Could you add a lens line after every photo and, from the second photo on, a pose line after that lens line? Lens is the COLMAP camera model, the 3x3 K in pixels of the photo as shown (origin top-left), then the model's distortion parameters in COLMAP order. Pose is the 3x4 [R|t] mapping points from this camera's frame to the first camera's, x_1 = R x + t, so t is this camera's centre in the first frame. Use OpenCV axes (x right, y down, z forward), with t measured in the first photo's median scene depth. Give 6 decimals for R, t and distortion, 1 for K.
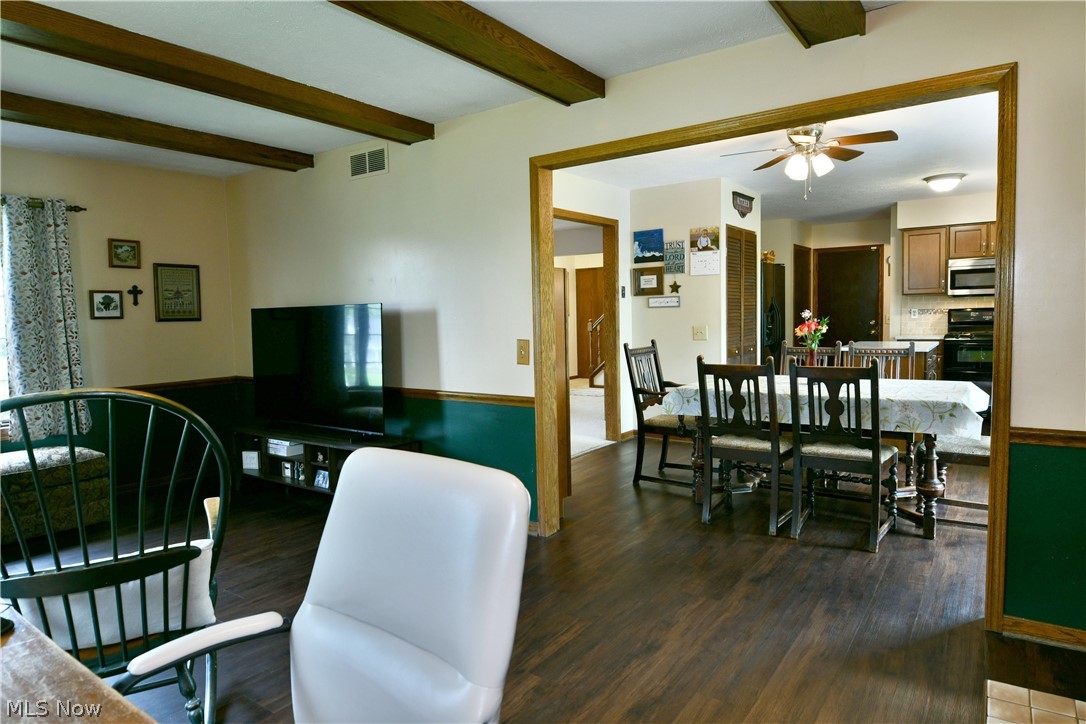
lens RADIAL K [[658.6, 0, 520.4], [0, 658.6, 356.2], [0, 0, 1]] dist [-0.018809, -0.000965]
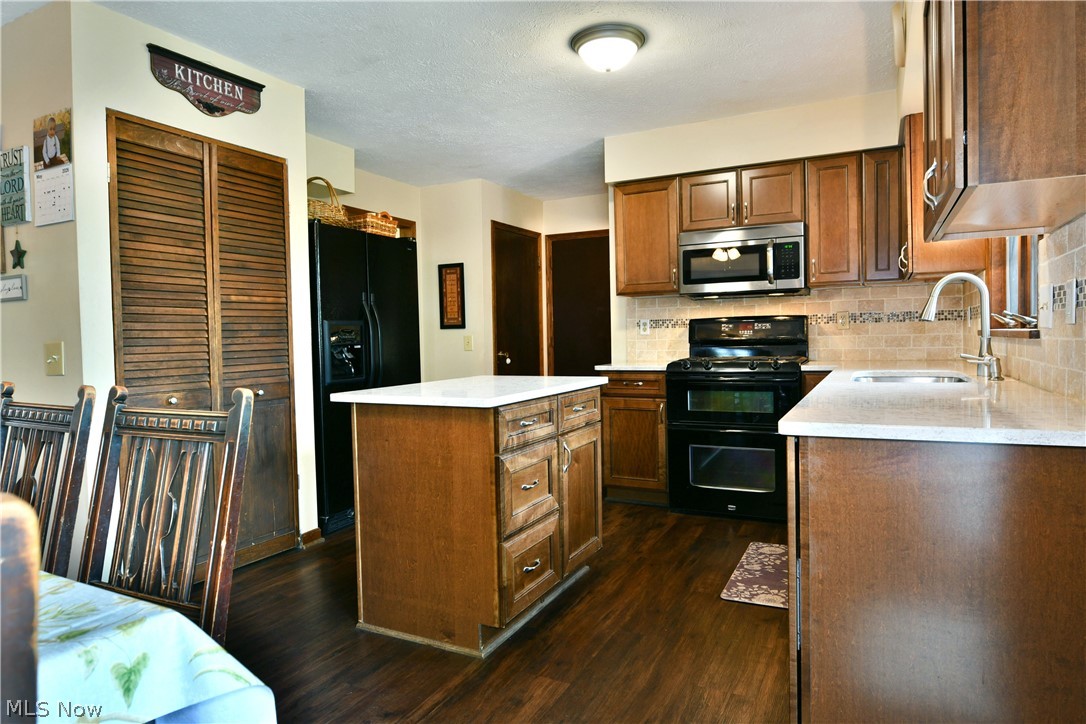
lens RADIAL K [[688.2, 0, 537.6], [0, 688.2, 350.2], [0, 0, 1]] dist [-0.021602, -0.001806]
pose [[0.984630, 0.001492, 0.174646, 0.617847], [0.007357, 0.998722, -0.050005, -0.020965], [-0.174497, 0.050522, 0.983361, 0.622047]]
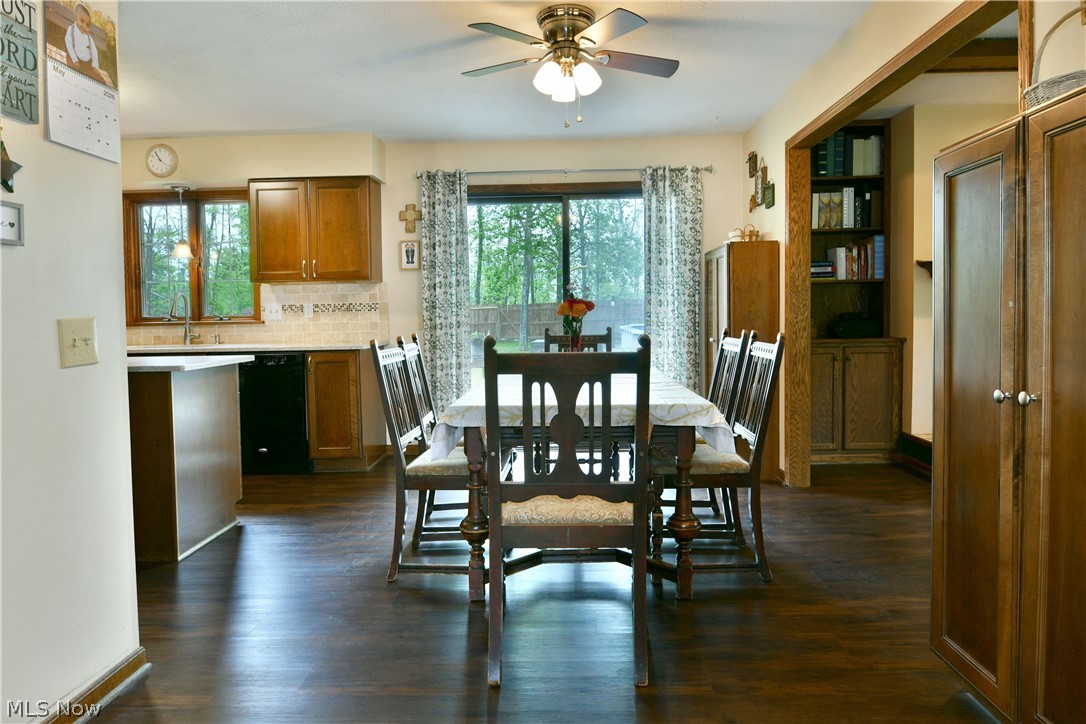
lens RADIAL K [[652.7, 0, 545.1], [0, 652.7, 324.8], [0, 0, 1]] dist [-0.006408, -0.002242]
pose [[-0.585161, 0.019620, 0.810680, -0.109484], [0.083612, 0.995839, 0.036251, -0.043936], [-0.806595, 0.088995, -0.584367, 1.219951]]
